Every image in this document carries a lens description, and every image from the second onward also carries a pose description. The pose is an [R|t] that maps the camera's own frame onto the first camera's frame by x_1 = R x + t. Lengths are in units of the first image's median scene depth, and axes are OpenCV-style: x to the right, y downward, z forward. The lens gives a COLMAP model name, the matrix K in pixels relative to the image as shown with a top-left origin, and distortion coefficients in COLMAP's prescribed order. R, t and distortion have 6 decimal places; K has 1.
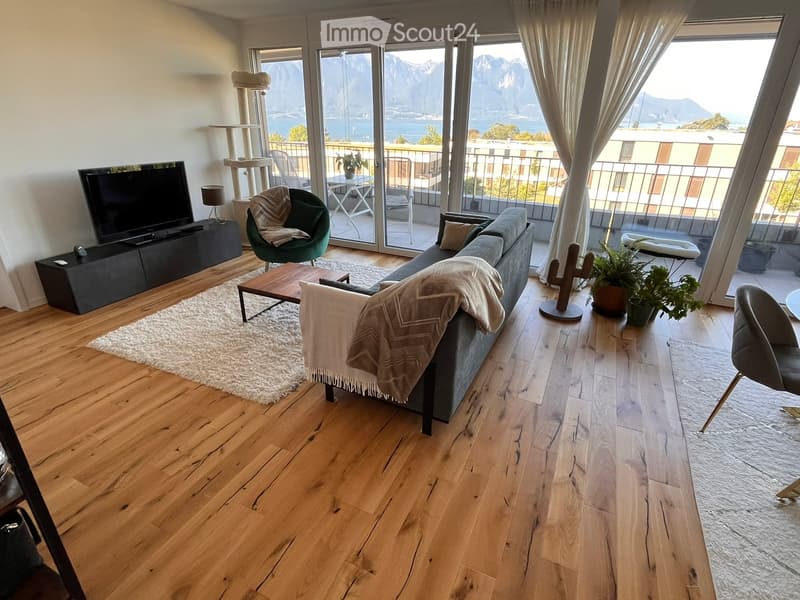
lens RADIAL K [[421.1, 0, 400.0], [0, 421.1, 300.0], [0, 0, 1]] dist [0.001481, 0.000559]
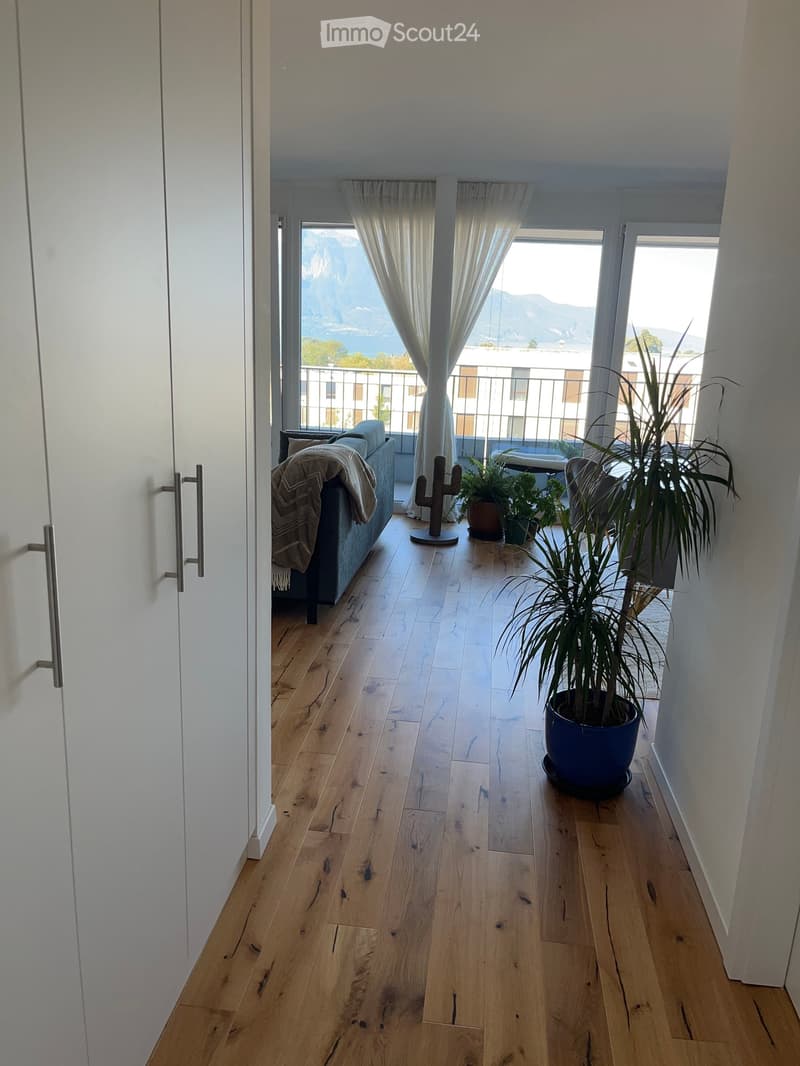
lens RADIAL K [[787.6, 0, 423.4], [0, 787.6, 530.5], [0, 0, 1]] dist [0.242402, 0.000425]
pose [[0.939011, -0.056743, 0.339173, -0.185144], [0.110115, 0.983976, -0.140239, 0.241449], [-0.325780, 0.169034, 0.930212, -0.492196]]
